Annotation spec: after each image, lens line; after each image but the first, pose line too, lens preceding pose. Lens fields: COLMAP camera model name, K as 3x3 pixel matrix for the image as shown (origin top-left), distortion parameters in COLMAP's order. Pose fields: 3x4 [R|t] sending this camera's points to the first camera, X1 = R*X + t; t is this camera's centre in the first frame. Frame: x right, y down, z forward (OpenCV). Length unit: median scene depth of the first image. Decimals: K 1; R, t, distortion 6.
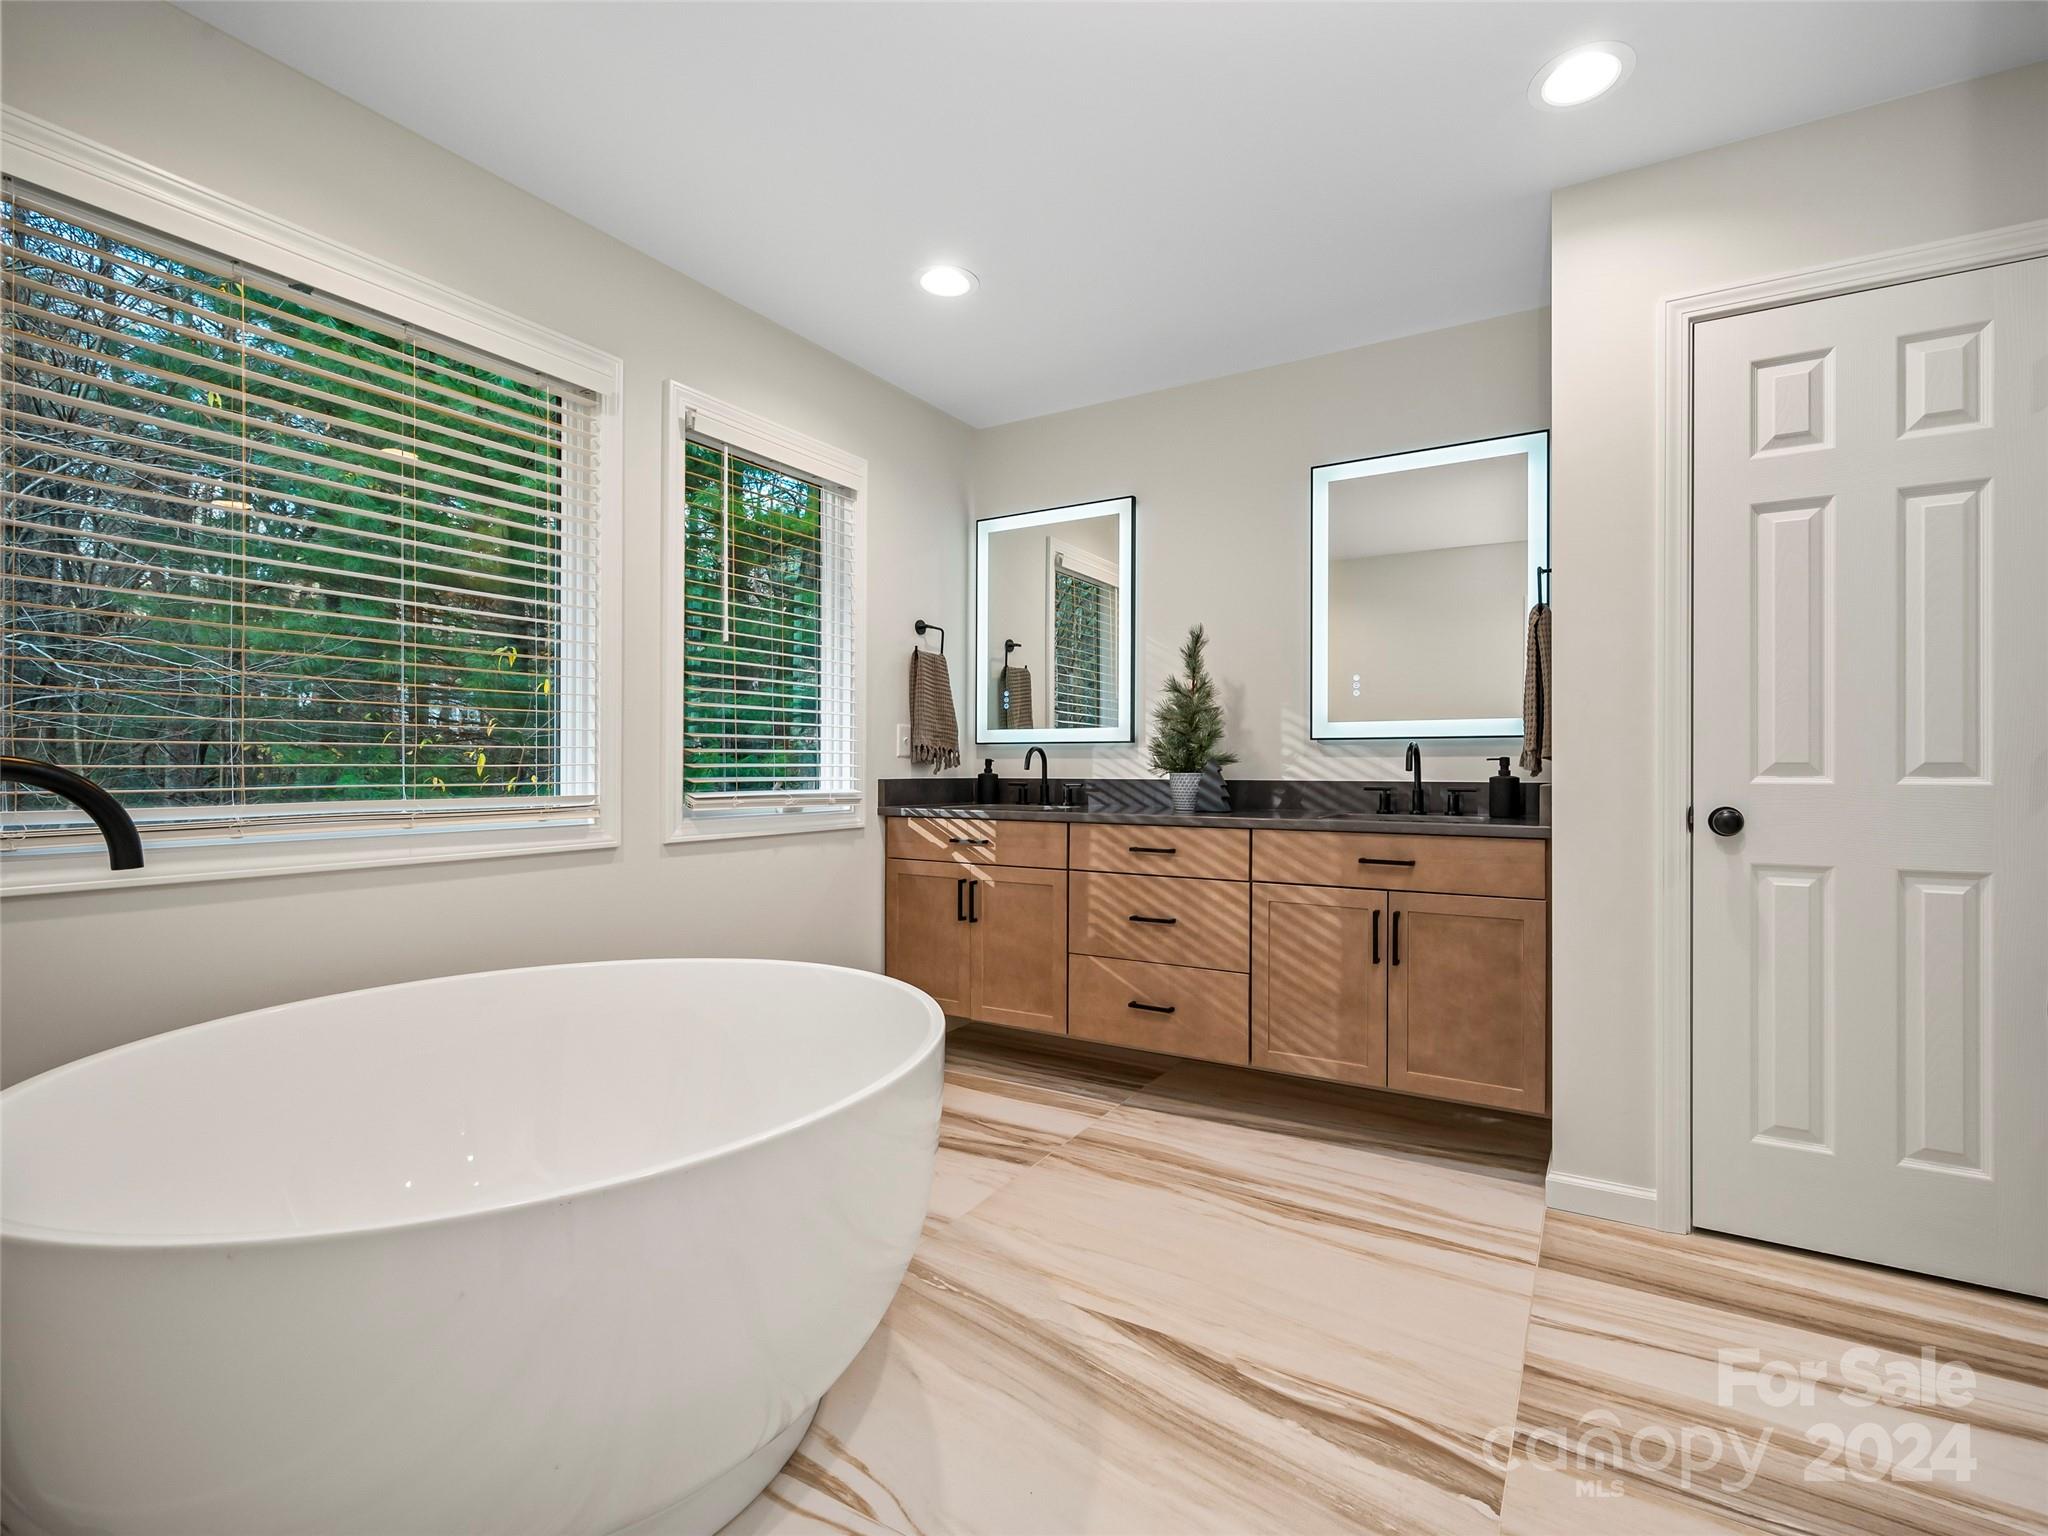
lens RADIAL K [[922.3, 0, 1033.6], [0, 922.3, 784.6], [0, 0, 1]] dist [-0.003097, 0.001350]
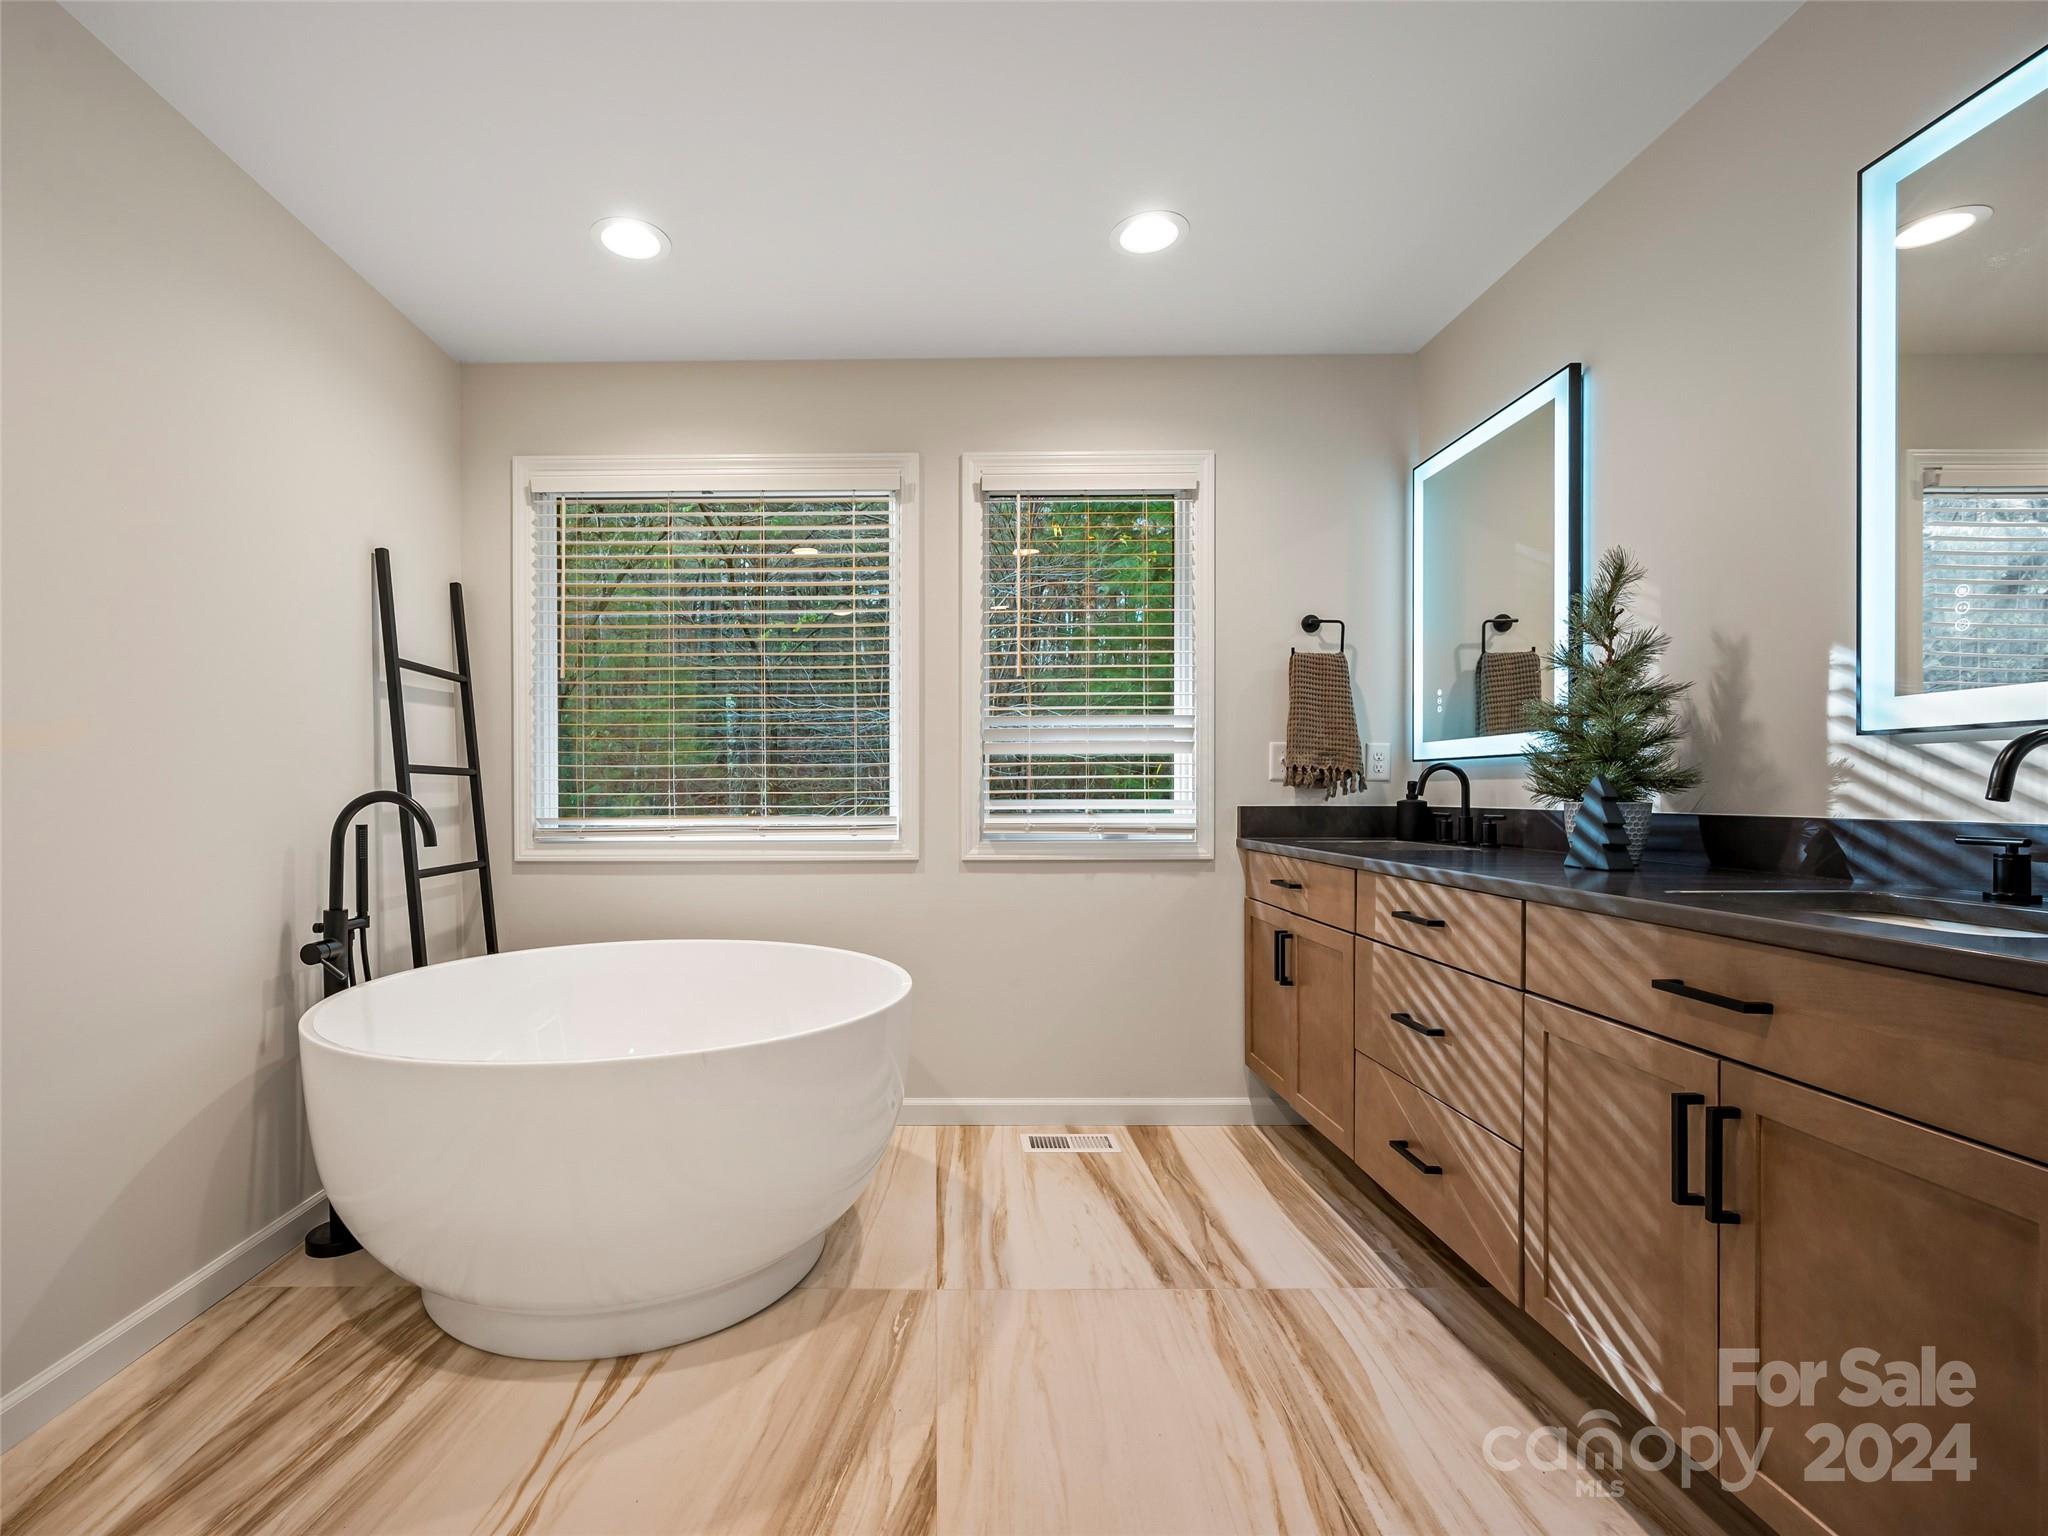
lens RADIAL K [[922.3, 0, 1011.1], [0, 922.3, 808.1], [0, 0, 1]] dist [-0.003097, 0.001350]
pose [[0.513770, 0.012900, -0.857831, 0.505720], [-0.013098, 0.999888, 0.007192, -0.008132], [0.857828, 0.007541, 0.513881, 0.384774]]
